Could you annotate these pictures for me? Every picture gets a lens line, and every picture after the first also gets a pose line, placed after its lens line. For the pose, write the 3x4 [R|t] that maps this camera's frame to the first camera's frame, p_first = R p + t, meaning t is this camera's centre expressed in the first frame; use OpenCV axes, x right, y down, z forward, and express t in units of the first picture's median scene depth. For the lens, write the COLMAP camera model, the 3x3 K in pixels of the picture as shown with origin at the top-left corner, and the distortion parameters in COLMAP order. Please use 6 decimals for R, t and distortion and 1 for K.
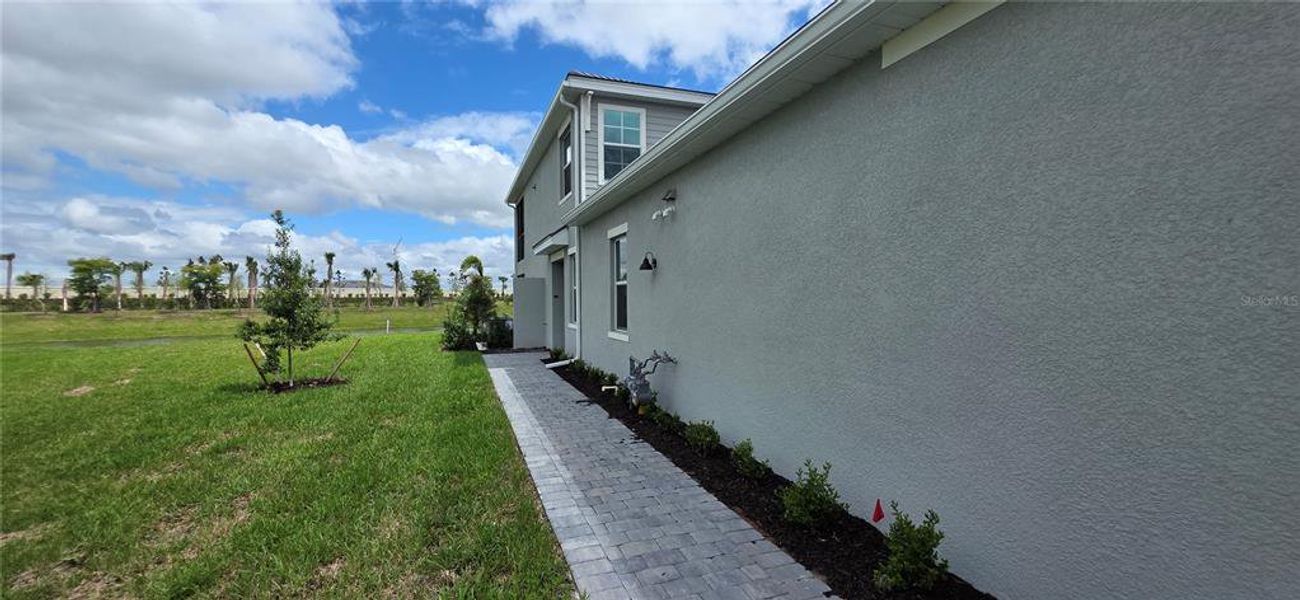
lens RADIAL K [[518.2, 0, 650.0], [0, 518.2, 300.0], [0, 0, 1]] dist [0.002535, 0.000055]
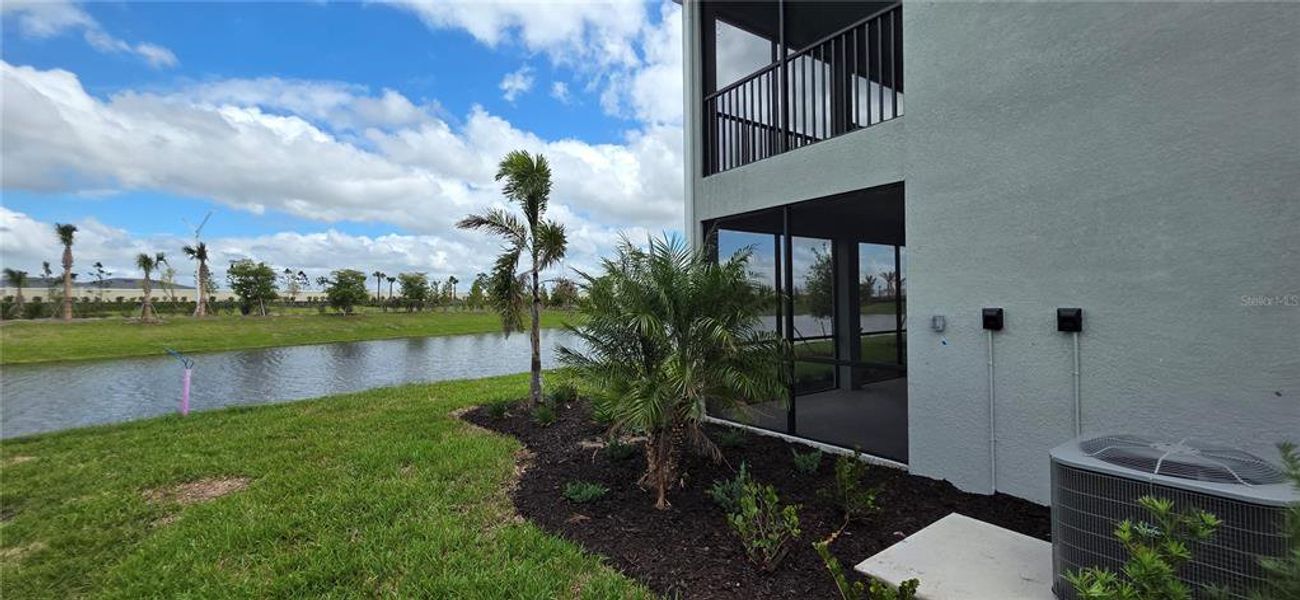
lens RADIAL K [[518.2, 0, 650.0], [0, 518.2, 300.0], [0, 0, 1]] dist [0.002535, 0.000055]
pose [[0.963191, -0.004932, 0.268772, -0.673568], [0.007151, 0.999948, -0.007279, 0.009770], [-0.268723, 0.008933, 0.963176, 1.231598]]
